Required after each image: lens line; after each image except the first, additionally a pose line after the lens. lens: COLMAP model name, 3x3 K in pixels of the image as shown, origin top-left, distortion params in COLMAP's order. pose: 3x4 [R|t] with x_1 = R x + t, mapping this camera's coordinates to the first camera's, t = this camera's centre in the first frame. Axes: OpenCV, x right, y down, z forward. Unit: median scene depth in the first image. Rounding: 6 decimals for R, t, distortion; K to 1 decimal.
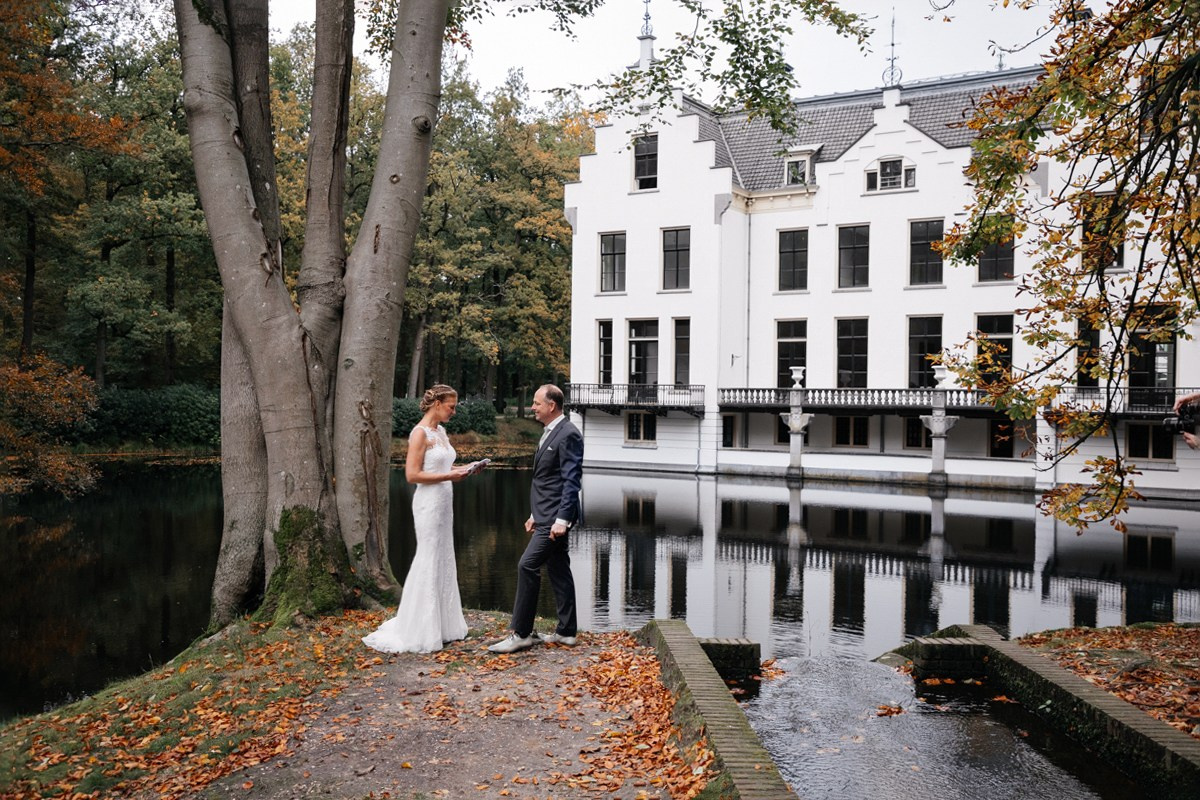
lens RADIAL K [[1149.4, 0, 600.0], [0, 1149.4, 400.0], [0, 0, 1]] dist [0.049589, 0.032037]
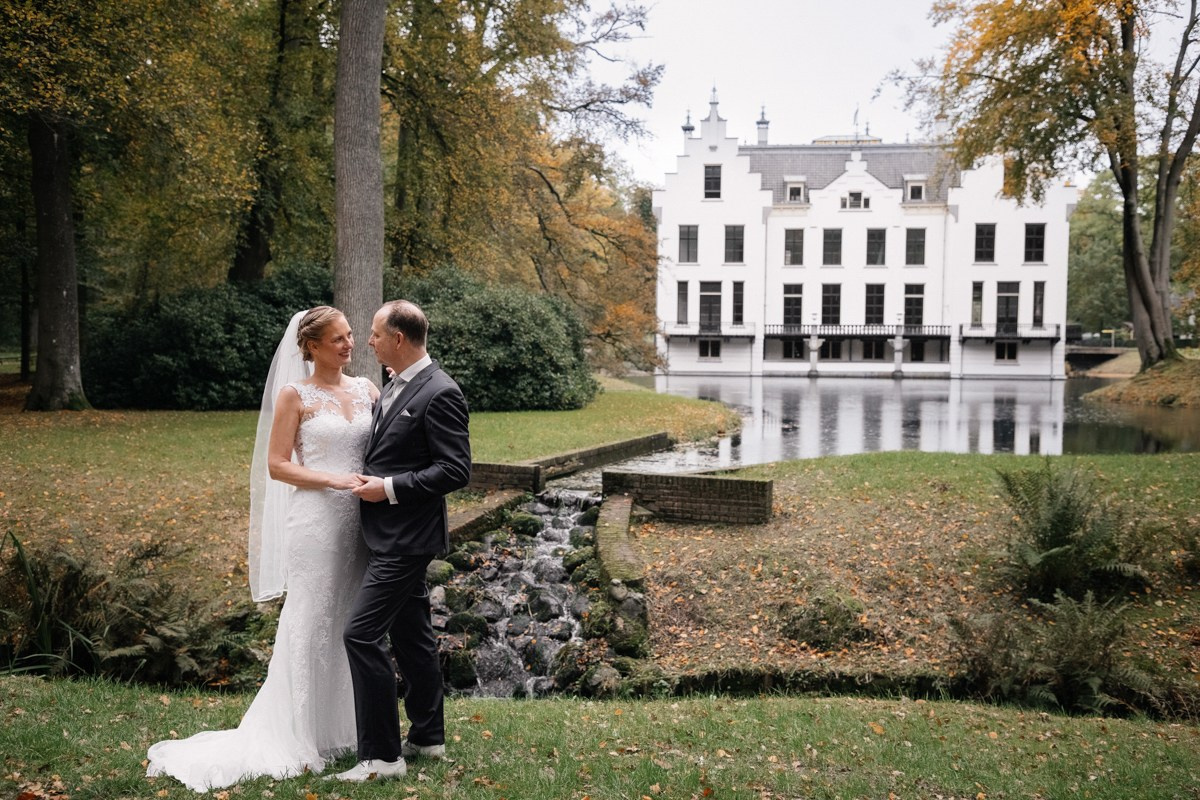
lens RADIAL K [[1249.3, 0, 604.9], [0, 1249.3, 402.5], [0, 0, 1]] dist [0.080639, 0.046898]
pose [[0.902649, -0.022065, 0.429812, -0.863008], [0.003531, 0.999031, 0.043870, 0.021510], [-0.430363, -0.038082, 0.901852, -0.518095]]
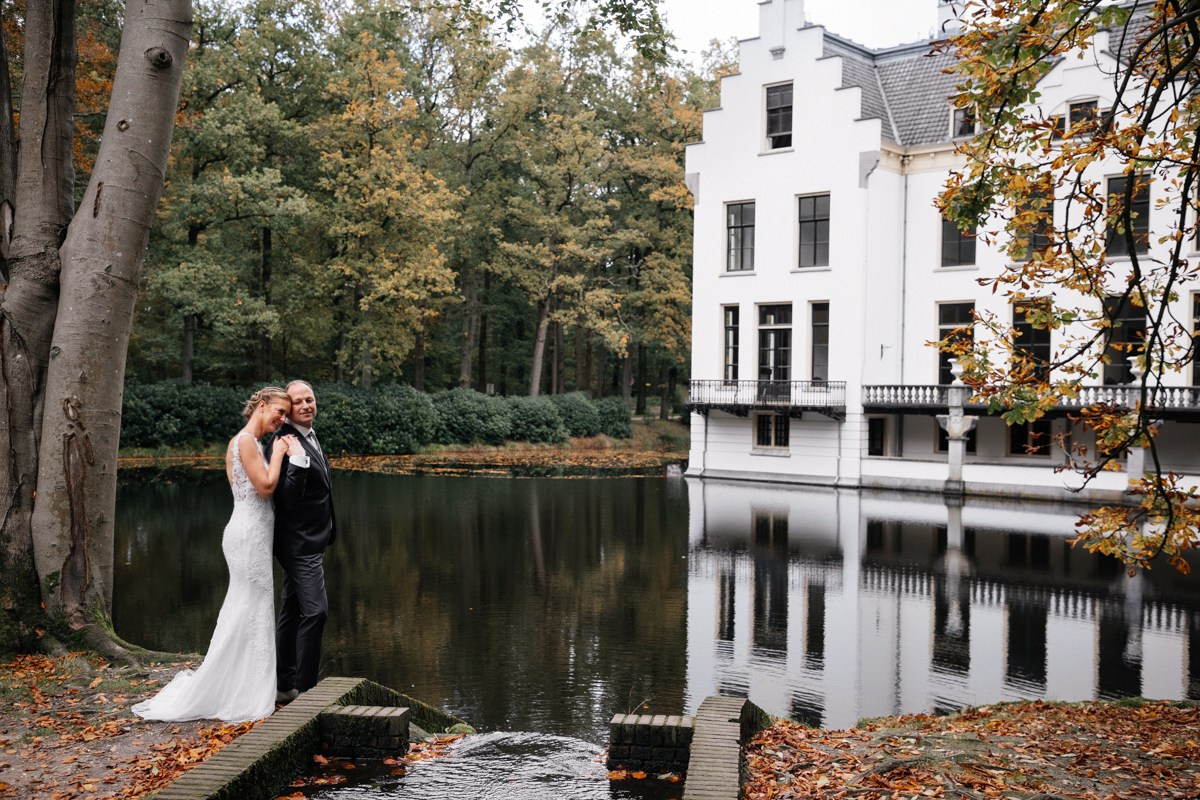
lens RADIAL K [[1315.9, 0, 597.5], [0, 1315.9, 405.6], [0, 0, 1]] dist [0.094534, 0.033872]
pose [[0.988176, 0.002715, -0.153300, 0.058916], [-0.001947, 0.999985, 0.005161, 0.000120], [0.153312, -0.004802, 0.988166, 0.022786]]
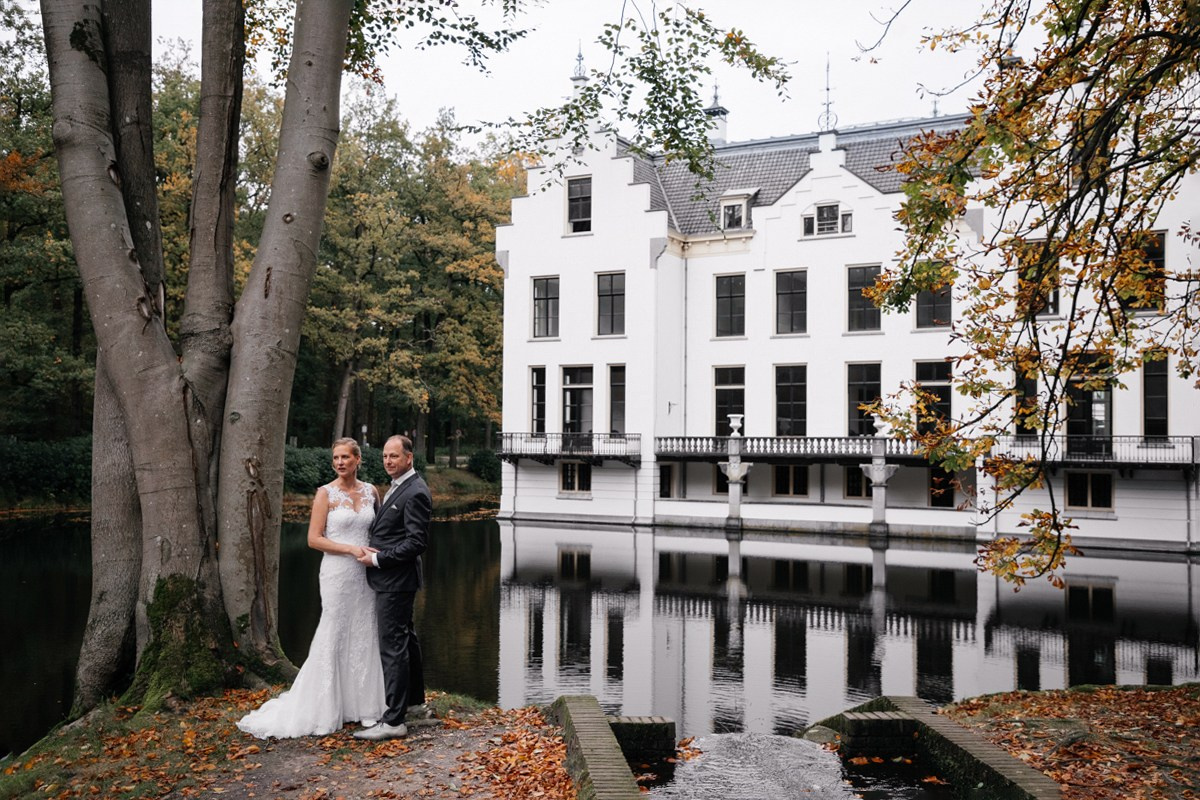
lens RADIAL K [[1181.8, 0, 603.9], [0, 1181.8, 403.0], [0, 0, 1]] dist [0.056472, 0.041245]
pose [[0.998446, -0.002235, 0.055678, 0.004381], [0.004351, 0.999271, -0.037926, -0.001111], [-0.055552, 0.038109, 0.997728, 0.007092]]
